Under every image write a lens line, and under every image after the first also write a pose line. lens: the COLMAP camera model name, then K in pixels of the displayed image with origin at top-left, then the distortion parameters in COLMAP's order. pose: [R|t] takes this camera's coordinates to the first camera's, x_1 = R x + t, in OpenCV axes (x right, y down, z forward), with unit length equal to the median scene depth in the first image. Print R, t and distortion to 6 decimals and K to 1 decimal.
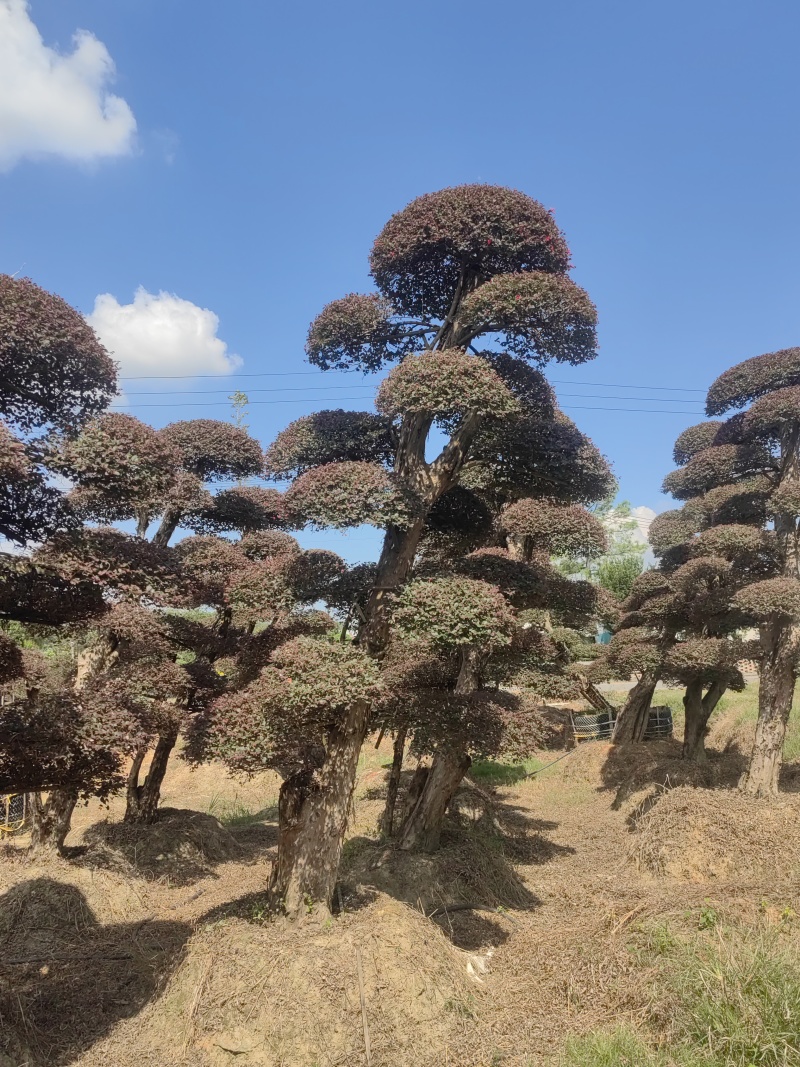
lens RADIAL K [[861.8, 0, 402.0], [0, 861.8, 537.9], [0, 0, 1]] dist [0.058647, -0.065449]
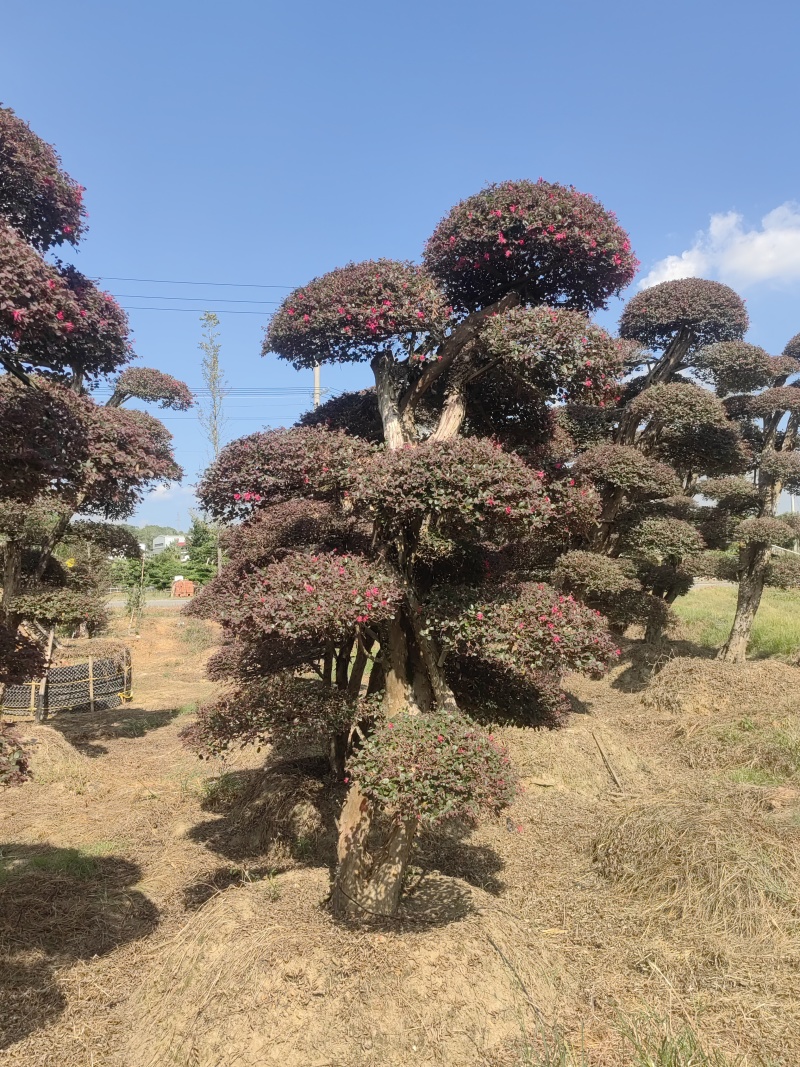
lens RADIAL K [[861.8, 0, 402.0], [0, 861.8, 537.9], [0, 0, 1]] dist [0.058647, -0.065449]
pose [[0.978552, 0.032322, 0.203448, -0.475201], [-0.053286, 0.993717, 0.098423, -0.032261], [-0.198989, -0.107153, 0.974126, -0.324387]]
